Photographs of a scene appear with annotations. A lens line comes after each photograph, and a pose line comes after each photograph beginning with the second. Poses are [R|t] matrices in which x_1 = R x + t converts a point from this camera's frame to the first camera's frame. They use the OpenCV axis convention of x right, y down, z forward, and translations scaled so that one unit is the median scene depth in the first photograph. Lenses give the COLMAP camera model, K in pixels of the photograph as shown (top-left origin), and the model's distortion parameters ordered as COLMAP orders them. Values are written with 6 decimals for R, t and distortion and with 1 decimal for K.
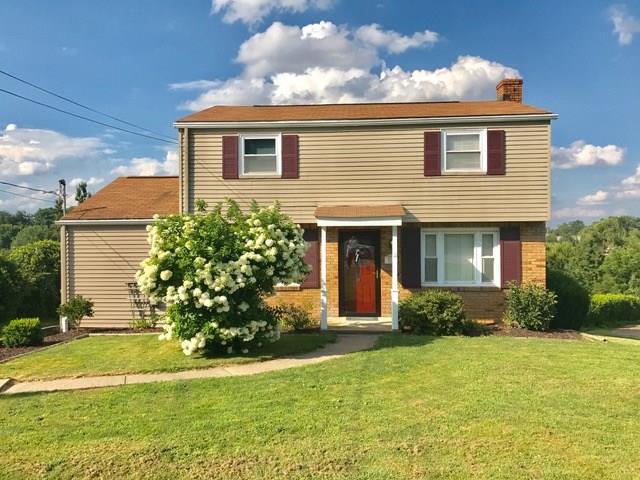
lens RADIAL K [[531.5, 0, 320.1], [0, 531.5, 238.5], [0, 0, 1]] dist [0.034263, -0.049097]
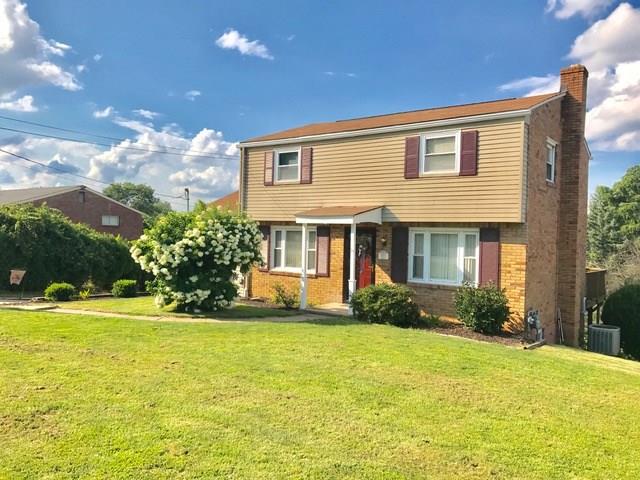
lens RADIAL K [[531.5, 0, 352.6], [0, 531.5, 248.0], [0, 0, 1]] dist [0.034263, -0.049097]
pose [[0.847681, 0.039435, -0.529039, 0.678945], [-0.035107, 0.999217, 0.018231, 0.006469], [0.529343, 0.003118, 0.848402, 0.033191]]
